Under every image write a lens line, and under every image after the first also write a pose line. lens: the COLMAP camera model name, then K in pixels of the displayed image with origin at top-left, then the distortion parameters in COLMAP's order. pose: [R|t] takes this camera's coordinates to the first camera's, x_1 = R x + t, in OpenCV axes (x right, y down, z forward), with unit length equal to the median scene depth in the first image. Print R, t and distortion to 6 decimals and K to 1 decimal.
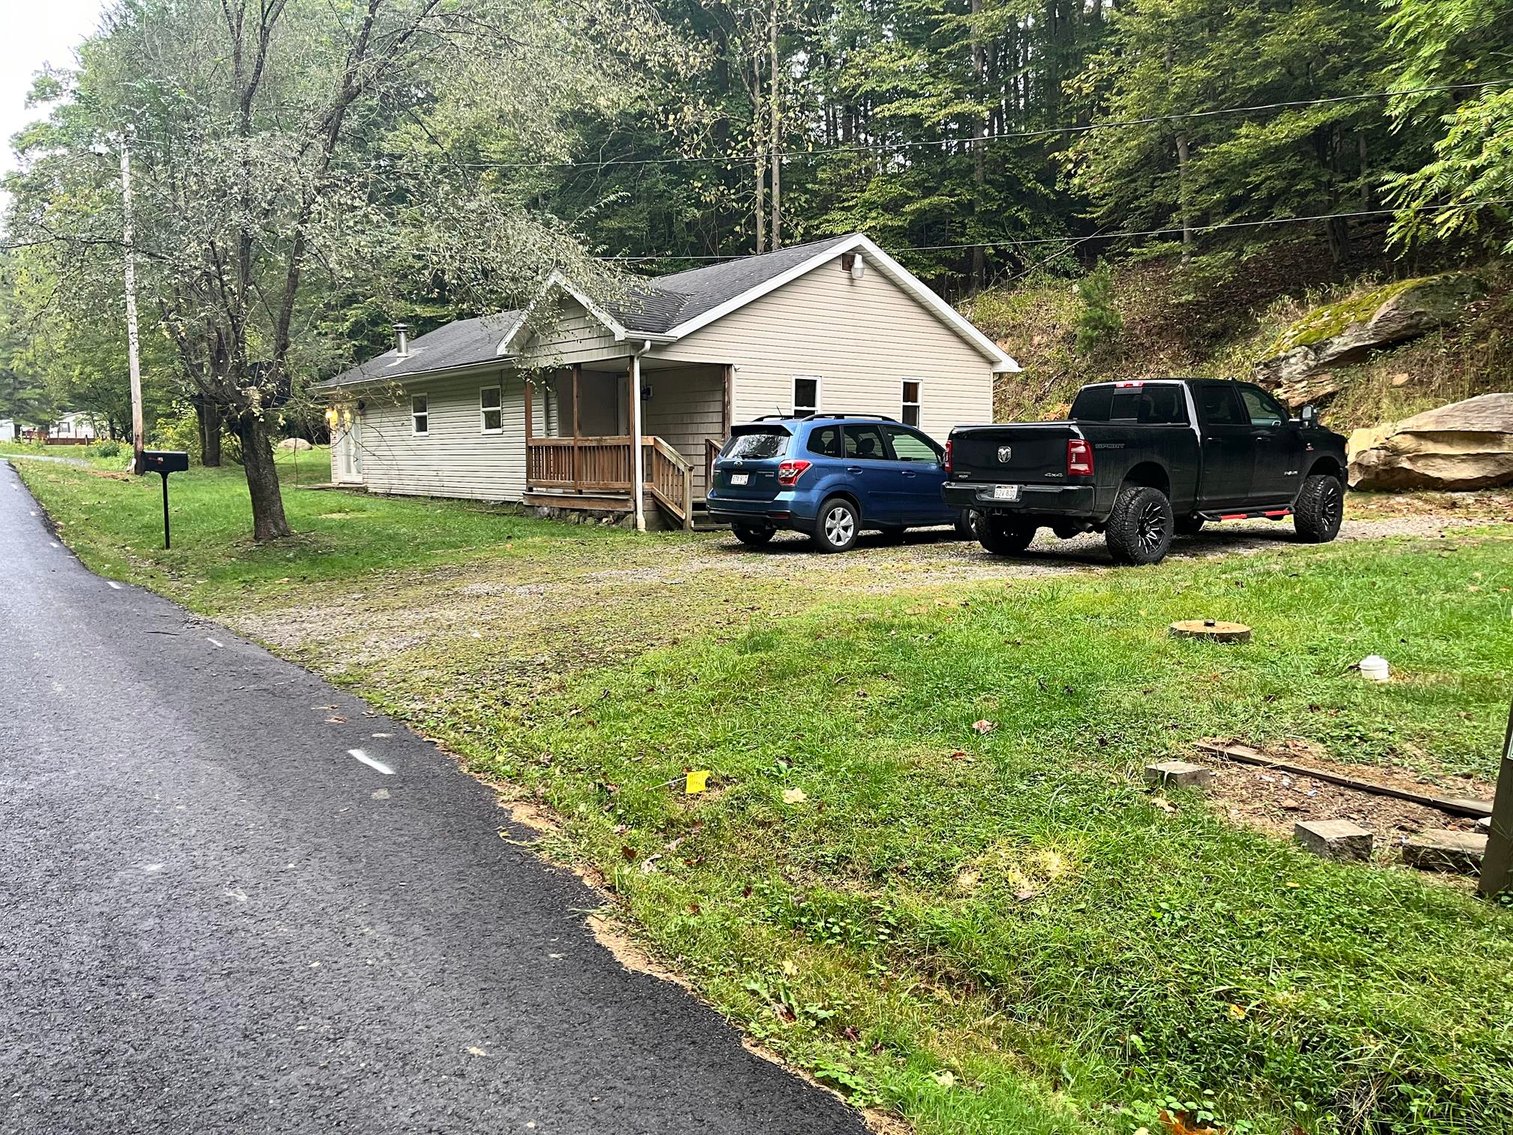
lens RADIAL K [[1137.6, 0, 752.5], [0, 1137.6, 569.1], [0, 0, 1]] dist [0.083634, -0.112597]
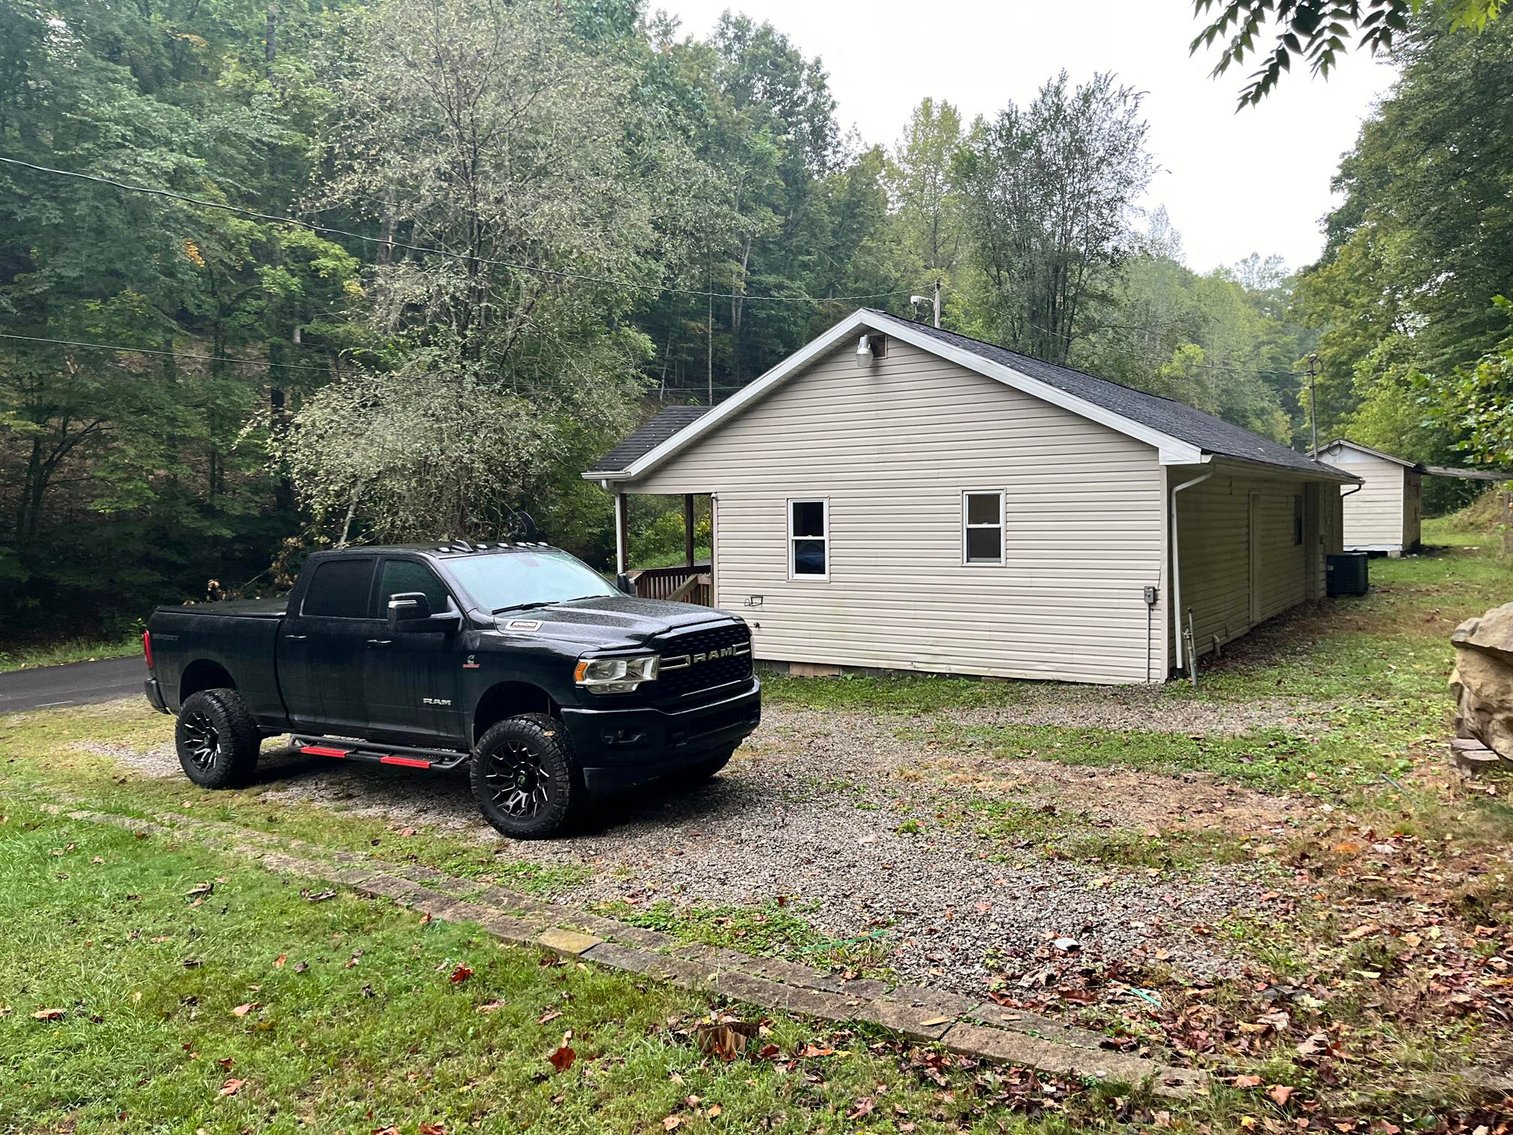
lens RADIAL K [[1137.6, 0, 752.5], [0, 1137.6, 569.1], [0, 0, 1]] dist [0.083634, -0.112597]
pose [[0.316254, 0.039758, -0.947841, 0.842241], [-0.076645, 0.996926, 0.016244, -0.135433], [0.945573, 0.067510, 0.318329, 0.741514]]
